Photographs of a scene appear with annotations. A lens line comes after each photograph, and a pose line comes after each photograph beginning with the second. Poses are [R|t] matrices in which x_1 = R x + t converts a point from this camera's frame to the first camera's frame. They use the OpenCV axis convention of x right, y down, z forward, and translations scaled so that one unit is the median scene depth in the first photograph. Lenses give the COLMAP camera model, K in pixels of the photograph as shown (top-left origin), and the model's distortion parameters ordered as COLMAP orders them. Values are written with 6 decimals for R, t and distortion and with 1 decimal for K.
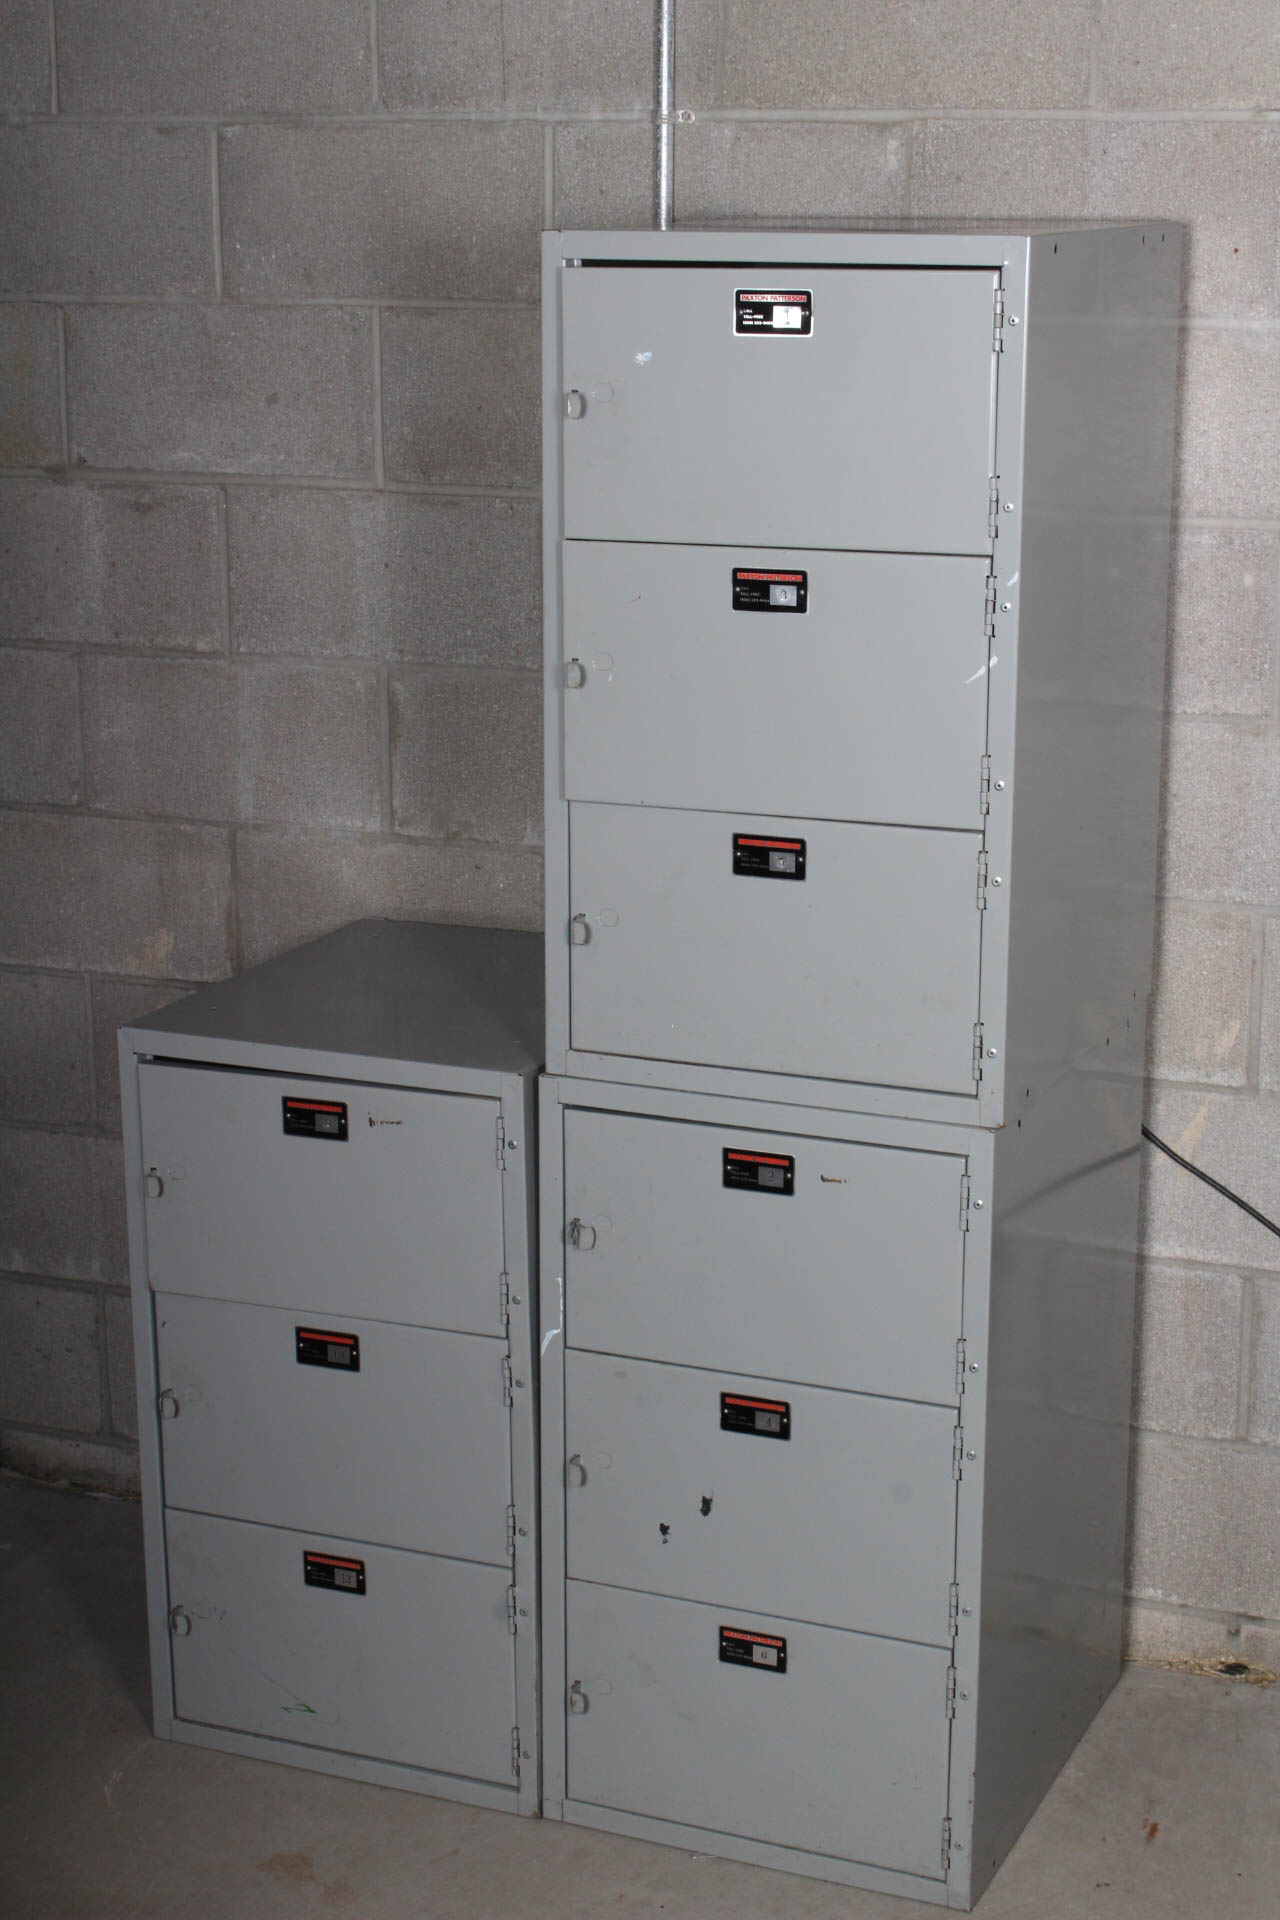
lens RADIAL K [[3189.5, 0, 640.0], [0, 3189.5, 960.0], [0, 0, 1]] dist [0.005377, 0.023451]
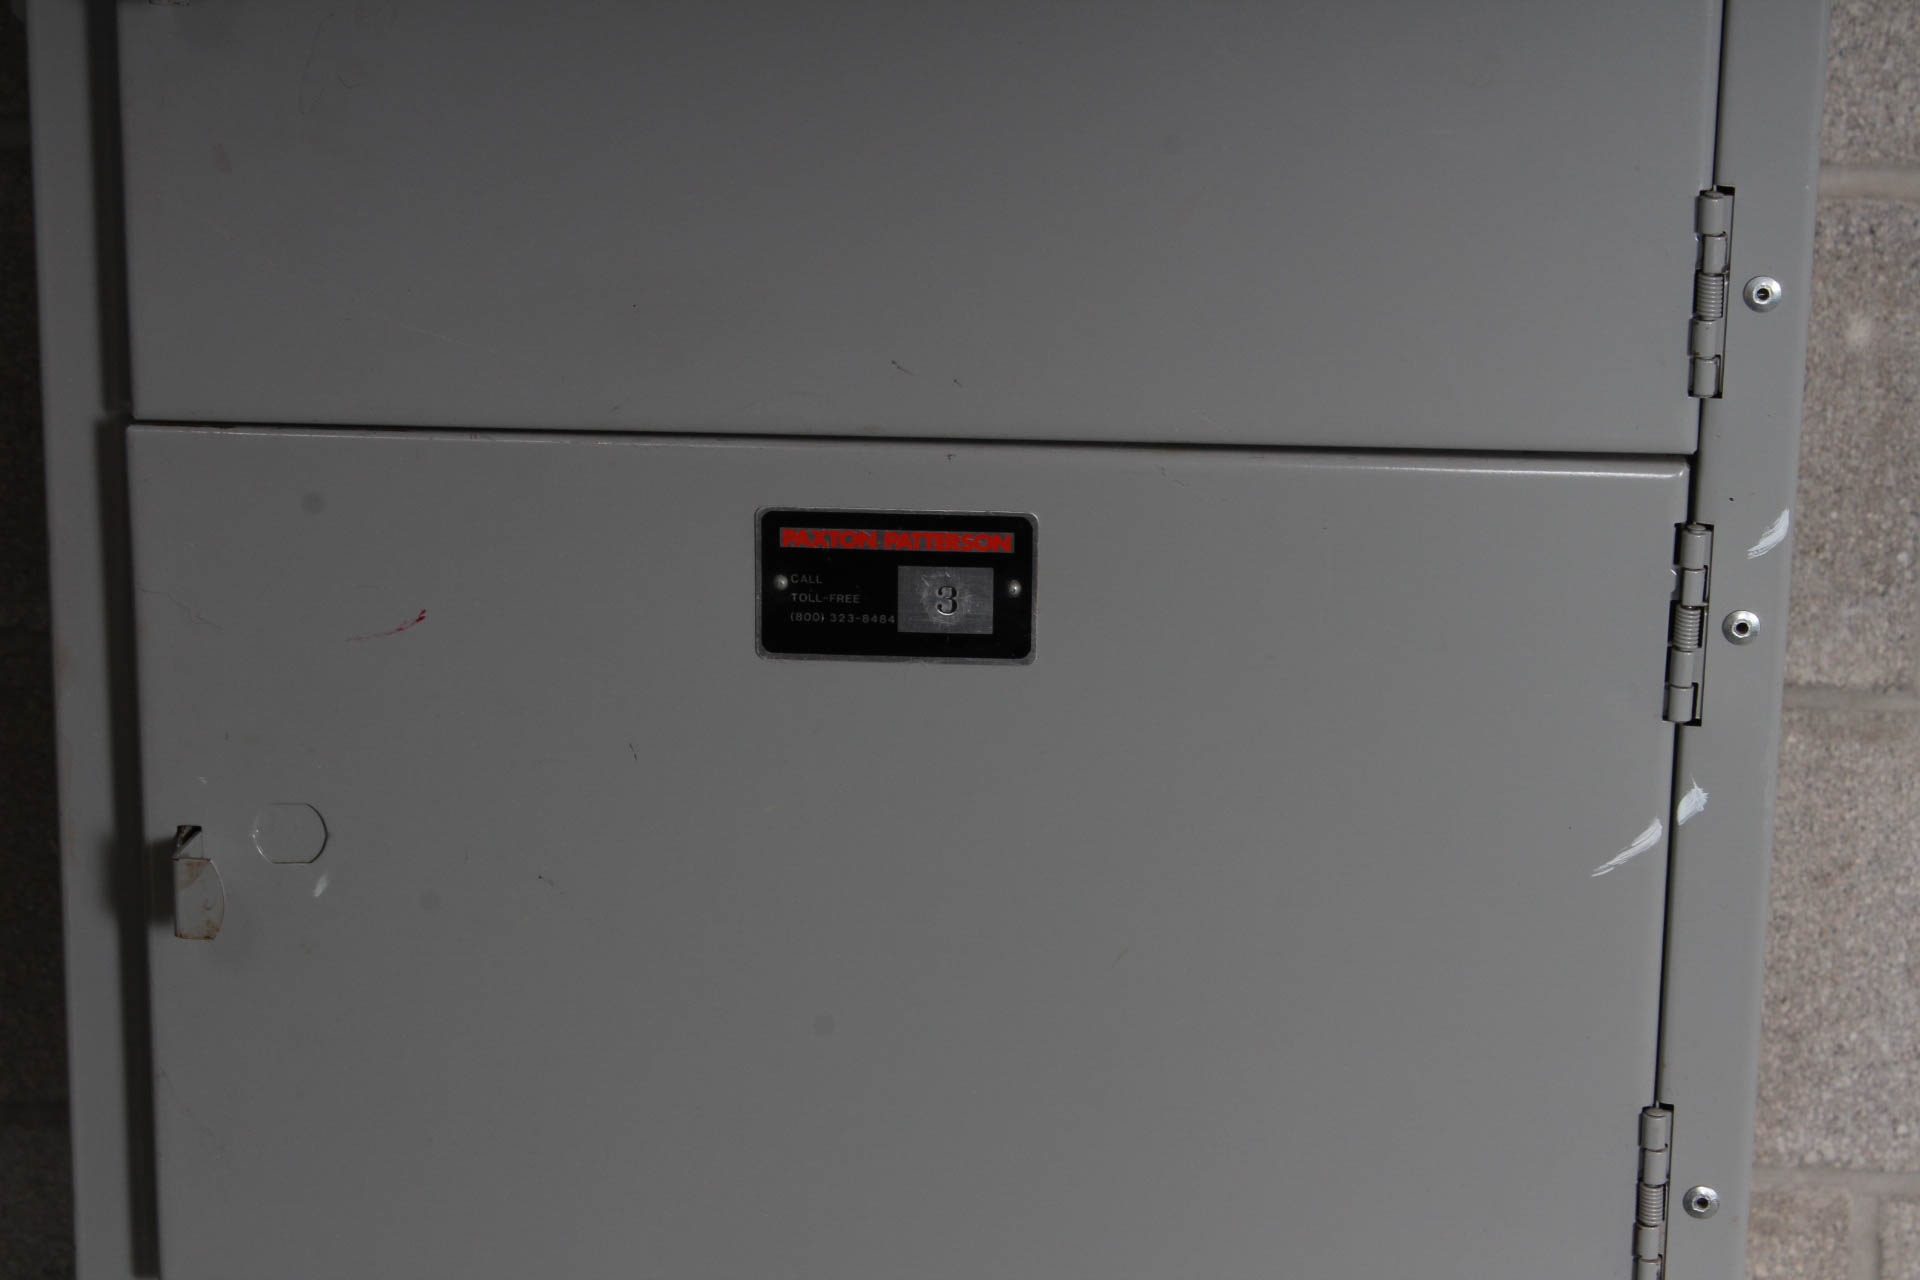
lens RADIAL K [[4435.8, 0, 960.0], [0, 4435.8, 640.0], [0, 0, 1]] dist [0.037732, 0.198430]
pose [[0.948769, -0.070731, 0.307952, -0.078368], [0.058642, 0.997108, 0.048348, -0.130329], [-0.310481, -0.027812, 0.950173, 0.617526]]
